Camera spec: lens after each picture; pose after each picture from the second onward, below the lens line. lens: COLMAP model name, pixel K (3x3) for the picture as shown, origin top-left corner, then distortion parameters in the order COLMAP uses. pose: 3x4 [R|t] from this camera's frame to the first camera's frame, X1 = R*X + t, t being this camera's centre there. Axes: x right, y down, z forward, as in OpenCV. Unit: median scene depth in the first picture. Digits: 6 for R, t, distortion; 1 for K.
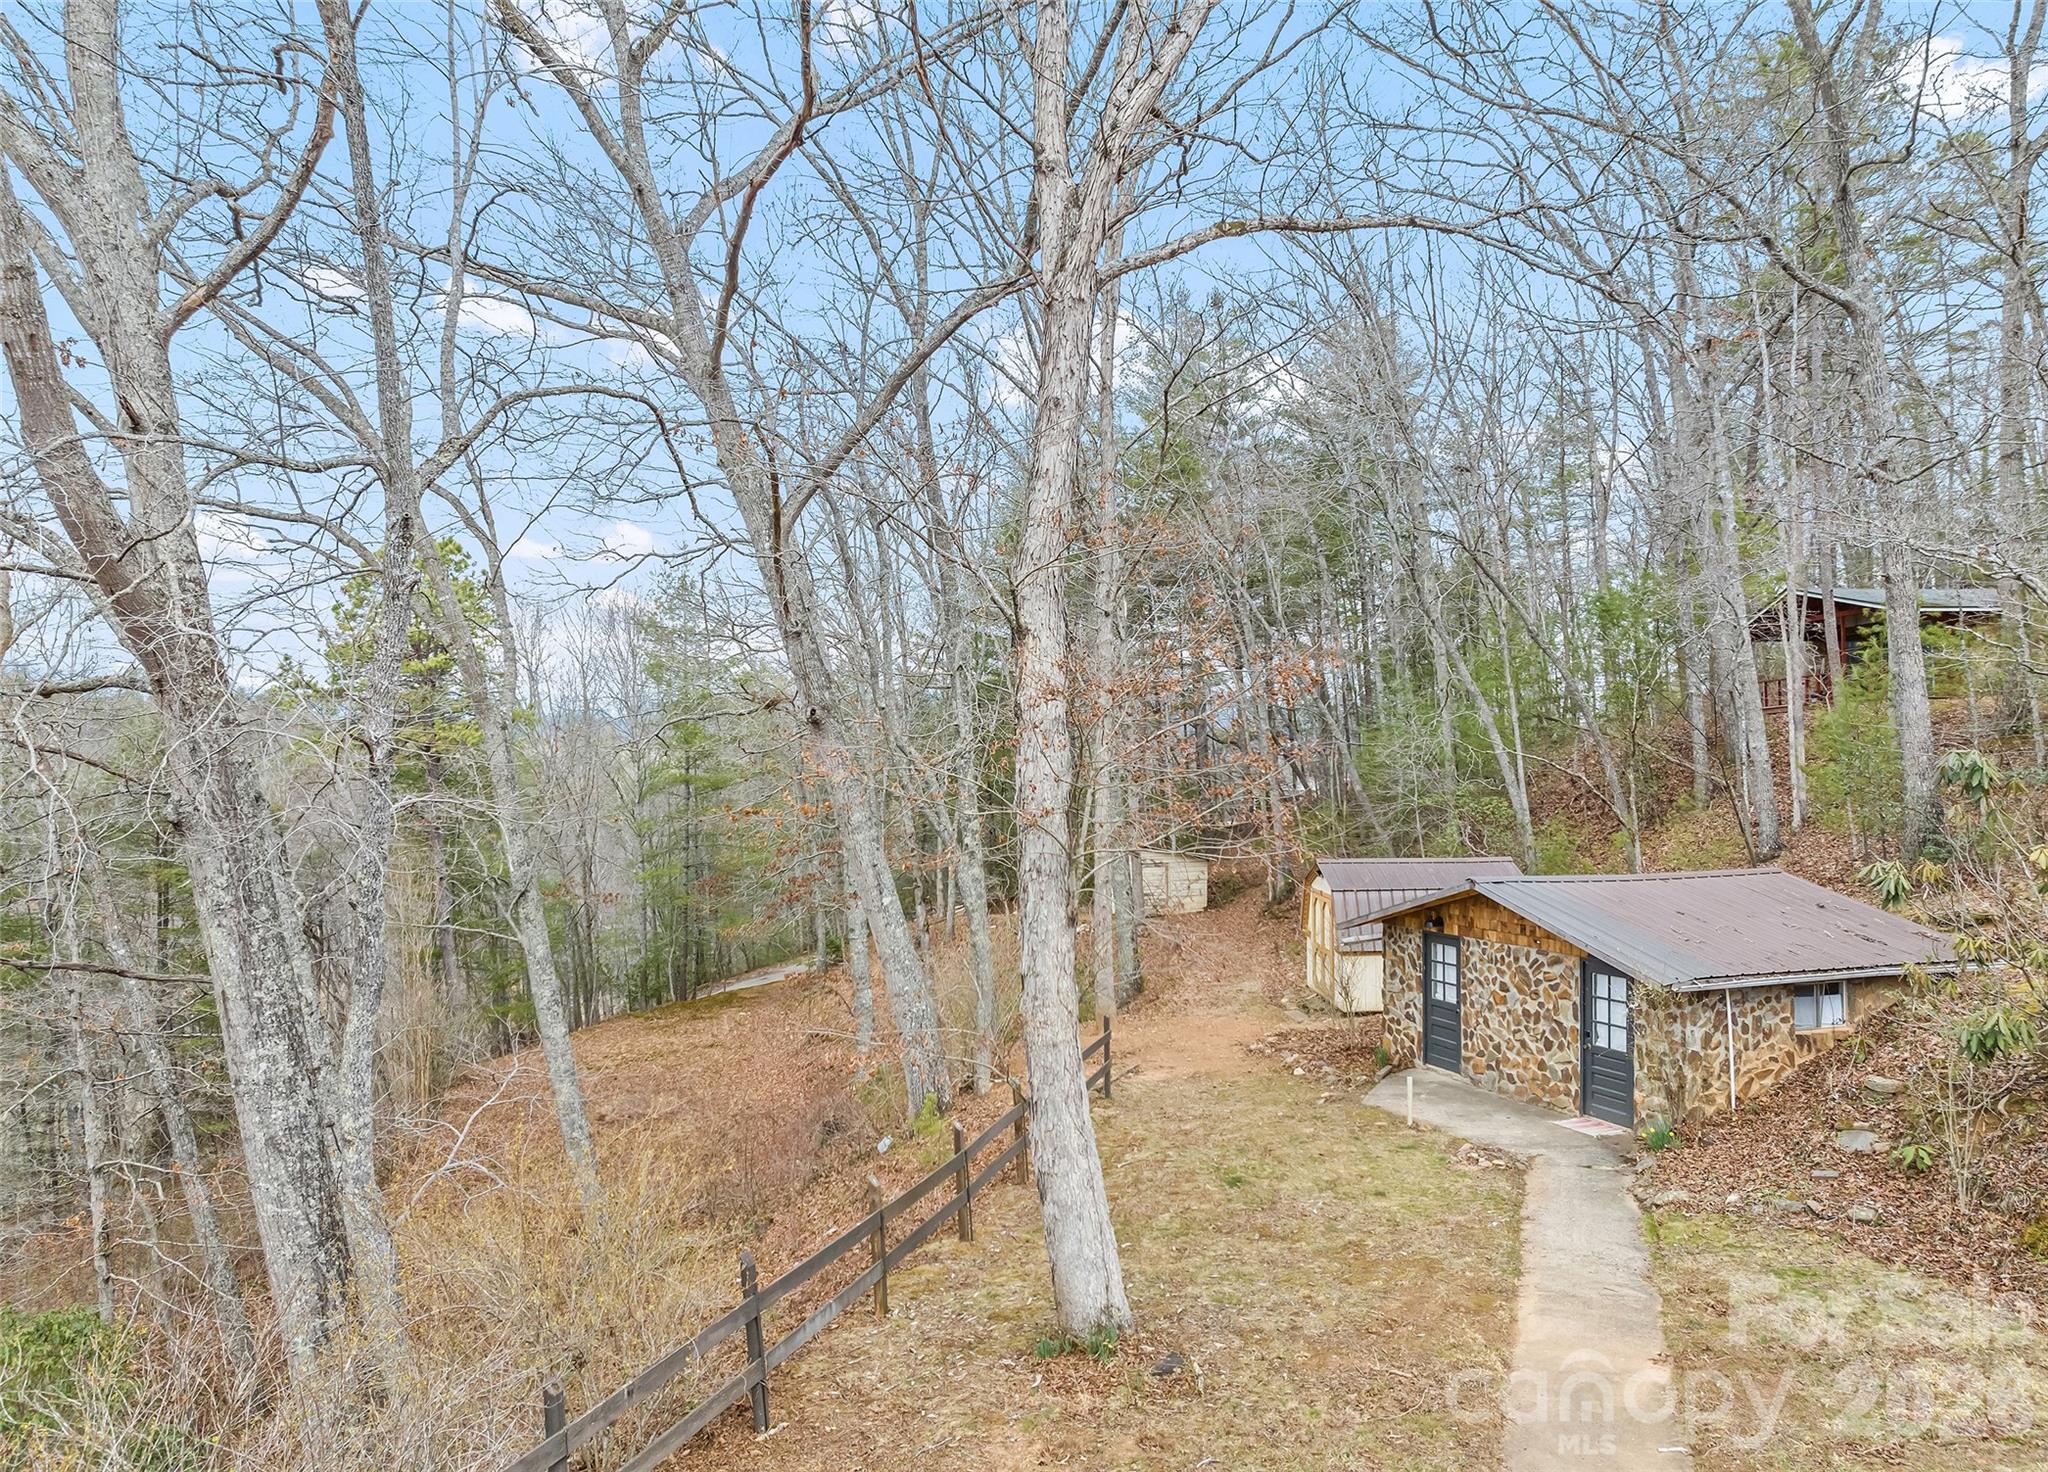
lens RADIAL K [[1450.9, 0, 1007.3], [0, 1450.9, 748.5], [0, 0, 1]] dist [-0.022497, -0.019671]
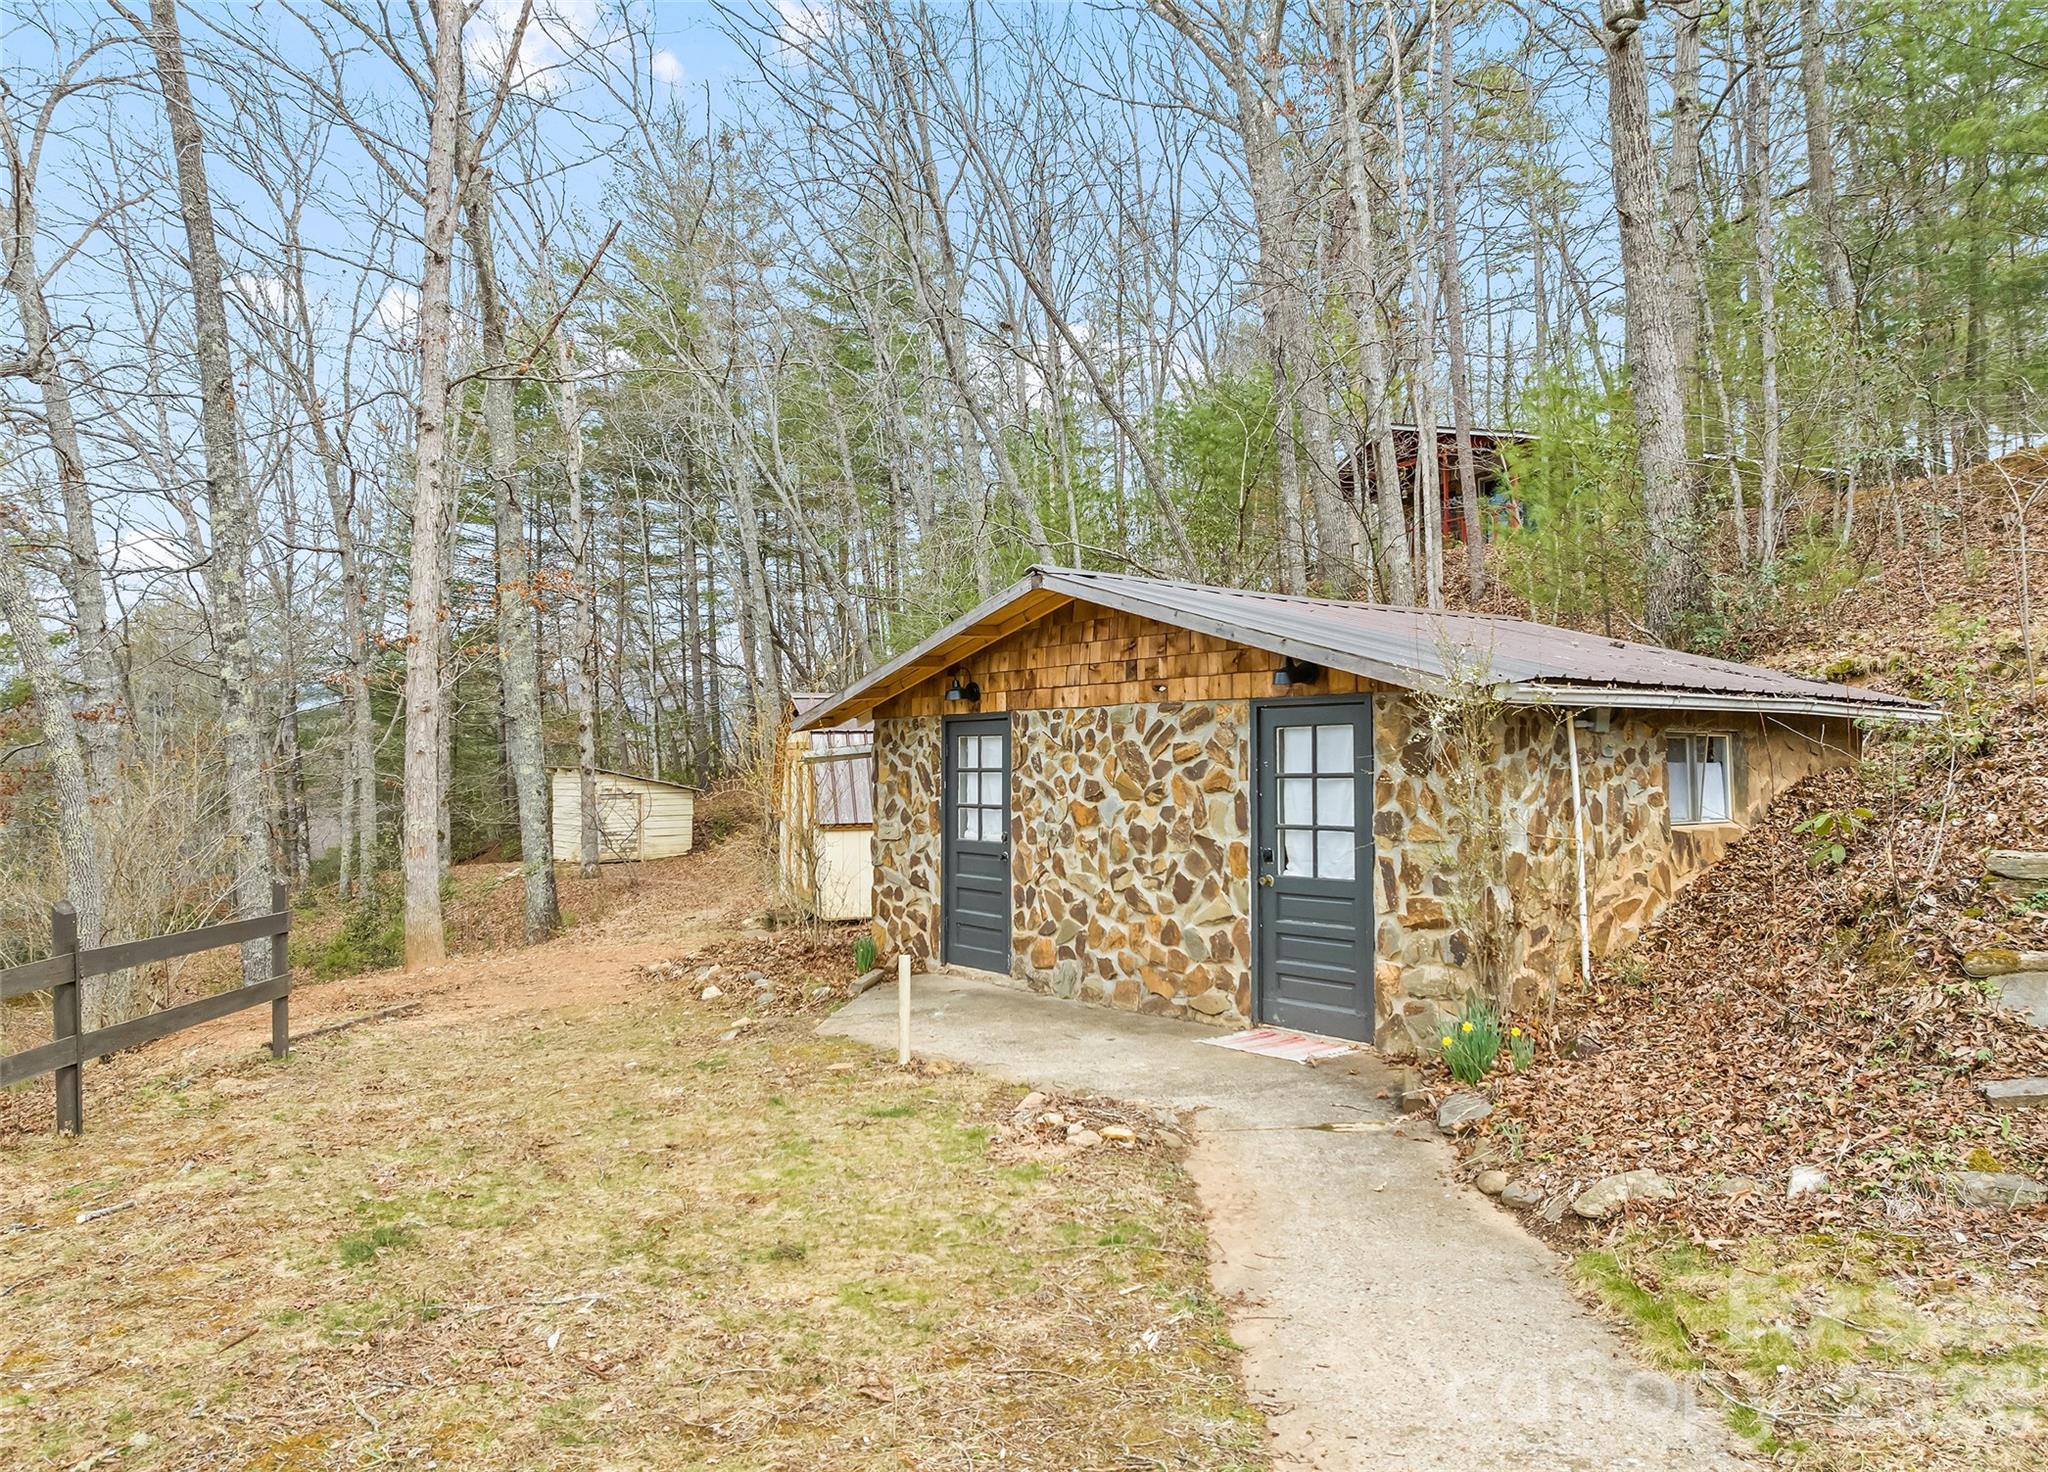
lens RADIAL K [[1450.9, 0, 1021.1], [0, 1450.9, 722.4], [0, 0, 1]] dist [-0.022497, -0.019671]
pose [[0.948450, 0.015337, 0.316555, 0.163558], [-0.009117, 0.999735, -0.021118, 0.158087], [-0.316795, 0.017144, 0.948339, 0.544214]]
